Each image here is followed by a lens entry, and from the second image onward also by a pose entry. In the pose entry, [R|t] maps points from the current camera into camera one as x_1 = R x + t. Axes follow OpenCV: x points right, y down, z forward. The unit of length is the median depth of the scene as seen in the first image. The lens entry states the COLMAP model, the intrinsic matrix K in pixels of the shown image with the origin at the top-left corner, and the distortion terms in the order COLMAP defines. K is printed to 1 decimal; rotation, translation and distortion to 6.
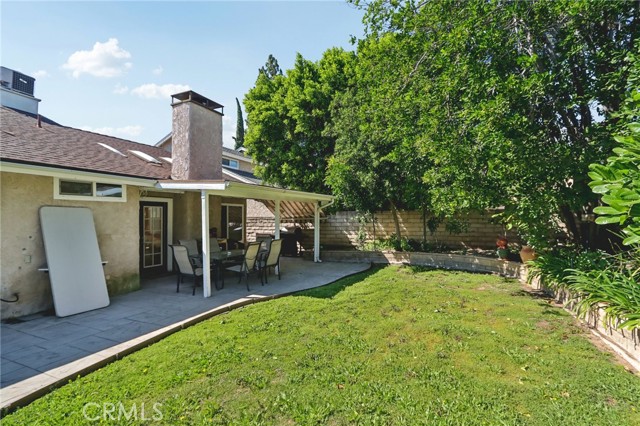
lens RADIAL K [[298.1, 0, 318.0], [0, 298.1, 216.4], [0, 0, 1]] dist [-0.013547, 0.000760]
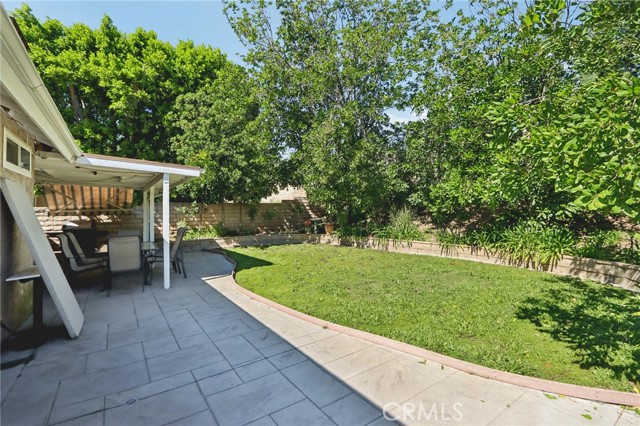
lens RADIAL K [[298.1, 0, 318.0], [0, 298.1, 216.4], [0, 0, 1]] dist [-0.013547, 0.000760]
pose [[0.539880, -0.014994, 0.841608, -0.463000], [0.003378, 0.999872, 0.015647, 0.015722], [-0.841735, -0.005605, 0.539862, 0.044840]]
